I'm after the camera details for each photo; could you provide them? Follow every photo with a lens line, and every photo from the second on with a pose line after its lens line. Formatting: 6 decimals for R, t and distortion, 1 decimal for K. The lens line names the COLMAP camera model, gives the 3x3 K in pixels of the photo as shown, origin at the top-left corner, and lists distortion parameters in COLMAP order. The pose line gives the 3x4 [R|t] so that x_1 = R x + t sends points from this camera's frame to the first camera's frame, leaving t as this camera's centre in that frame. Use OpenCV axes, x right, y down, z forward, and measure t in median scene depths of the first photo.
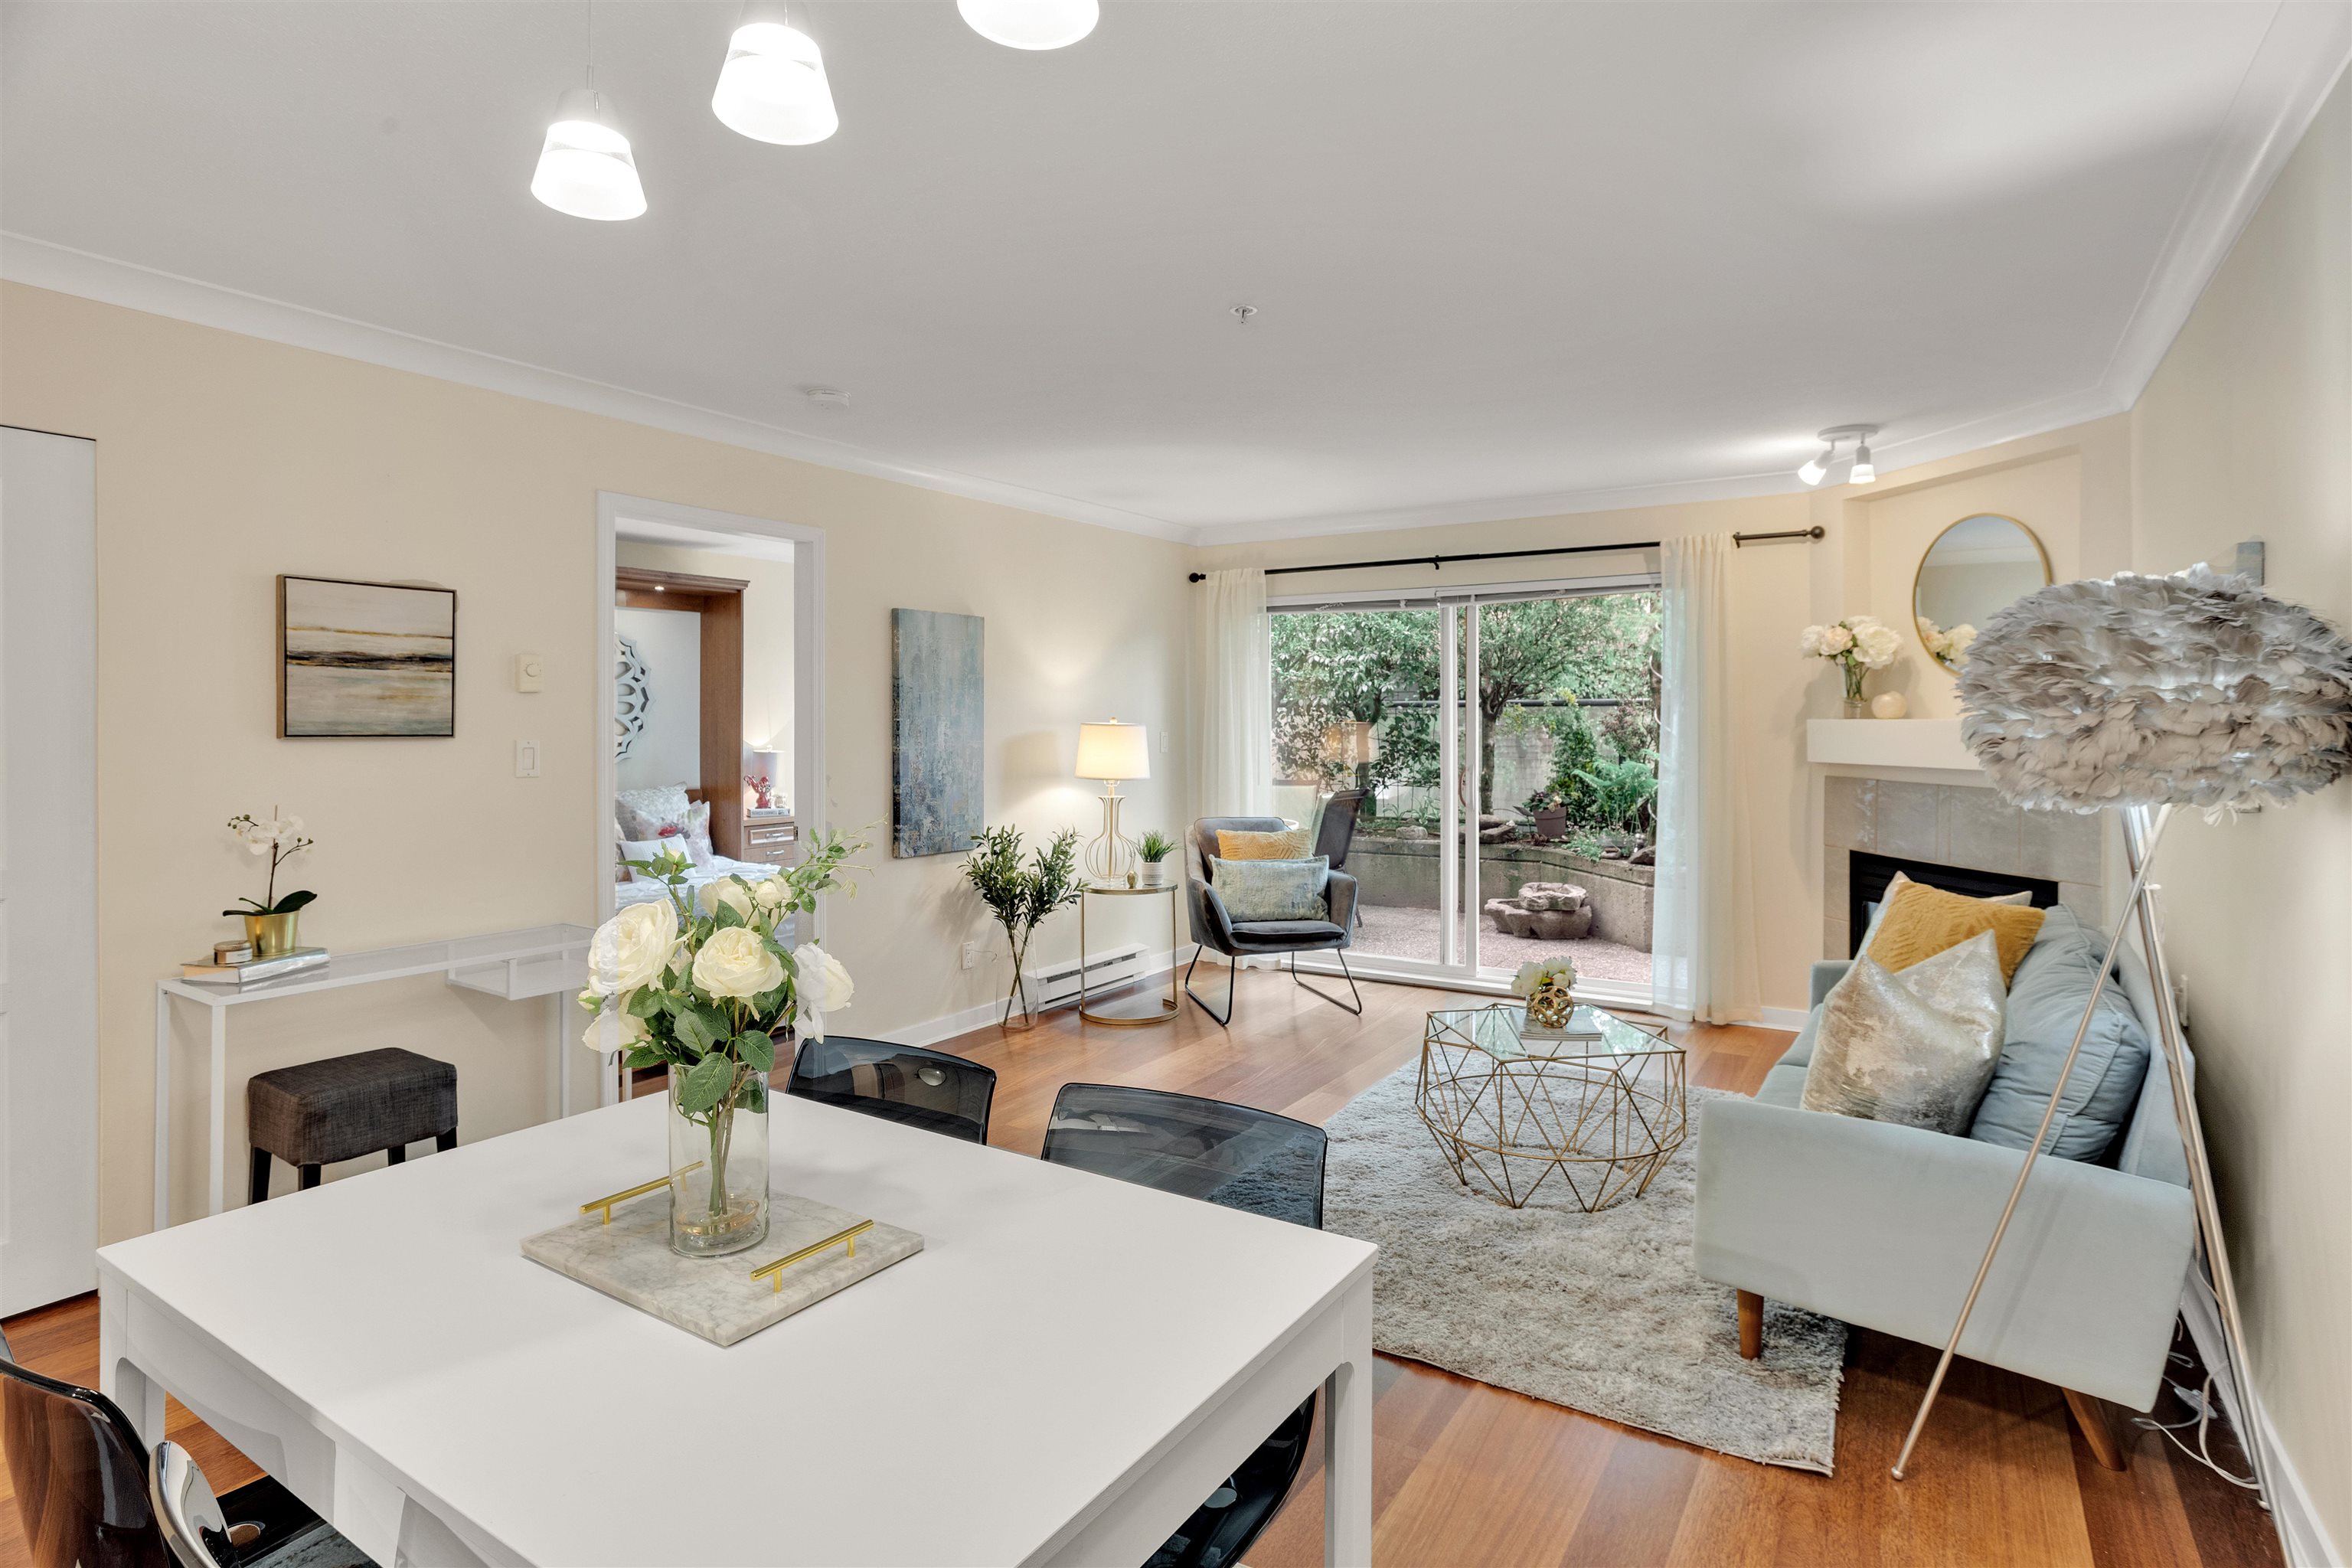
lens RADIAL K [[1176.3, 0, 1205.7], [0, 1176.3, 737.5], [0, 0, 1]] dist [-0.065919, 0.039304]
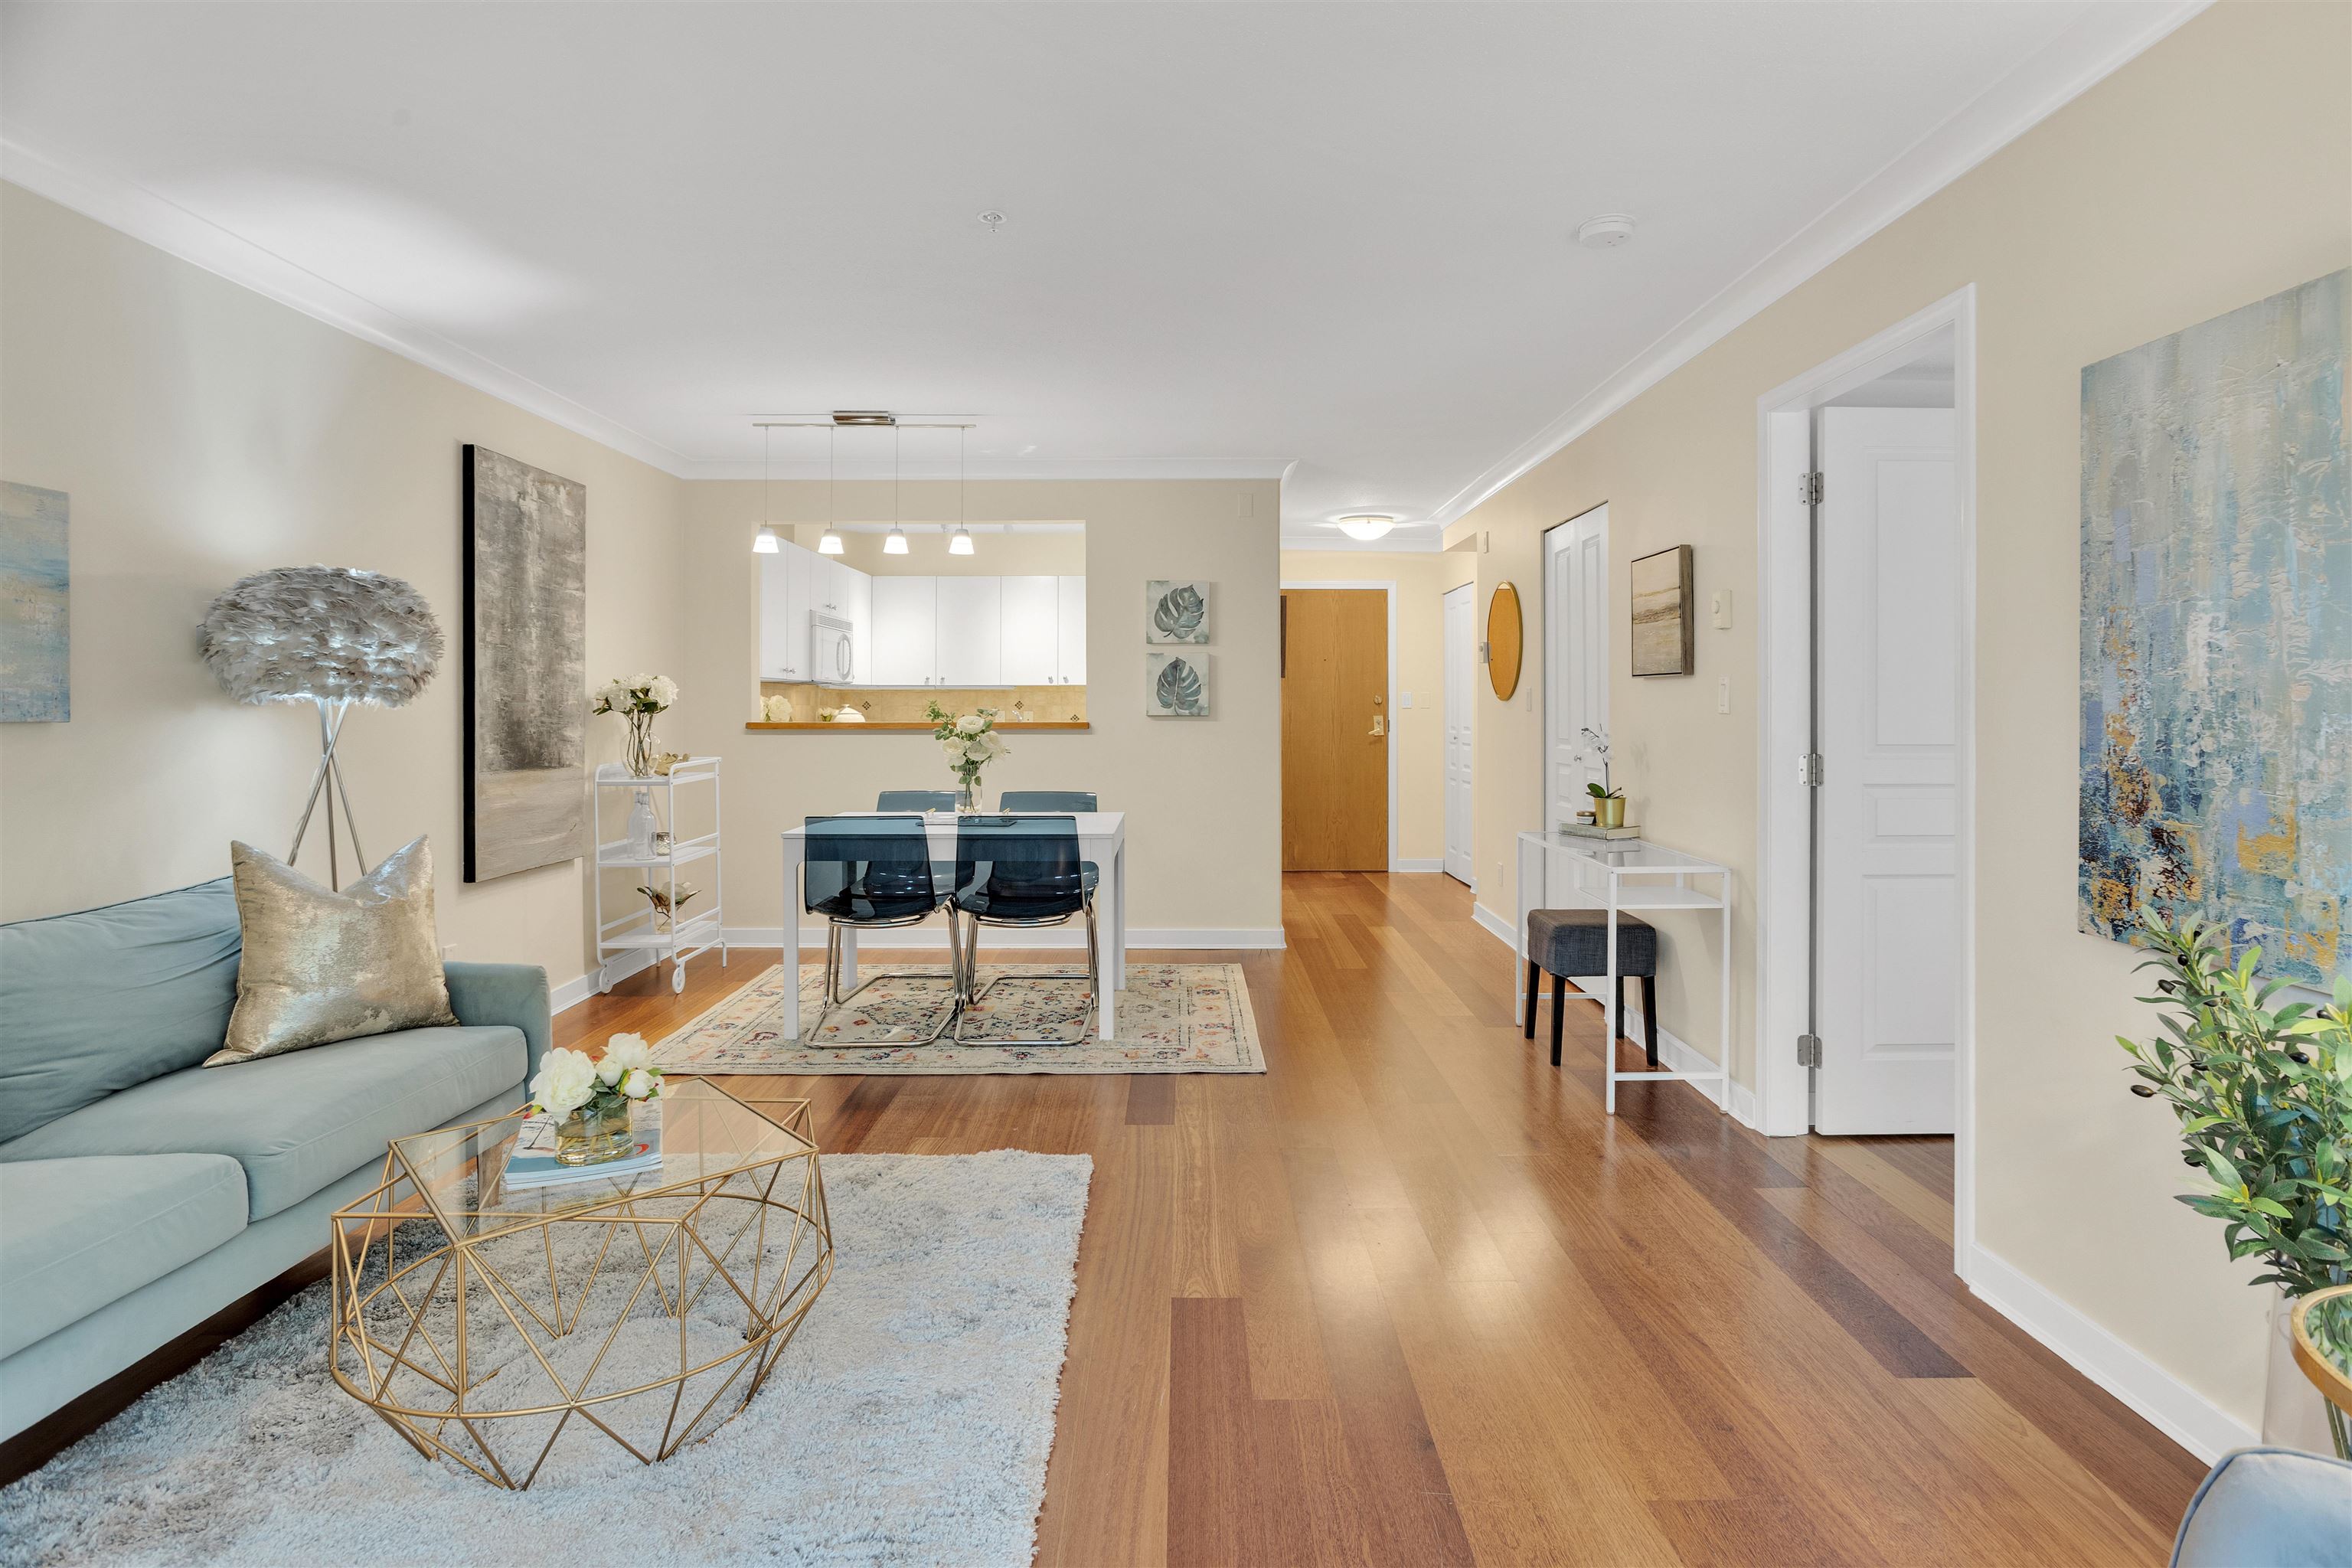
lens RADIAL K [[1173.8, 0, 1187.0], [0, 1173.8, 704.0], [0, 0, 1]] dist [-0.057025, 0.038561]
pose [[-0.847821, 0.000538, -0.530282, 0.239813], [-0.004561, 0.999955, 0.008306, 0.013591], [0.530263, 0.009460, -0.847780, 1.109597]]
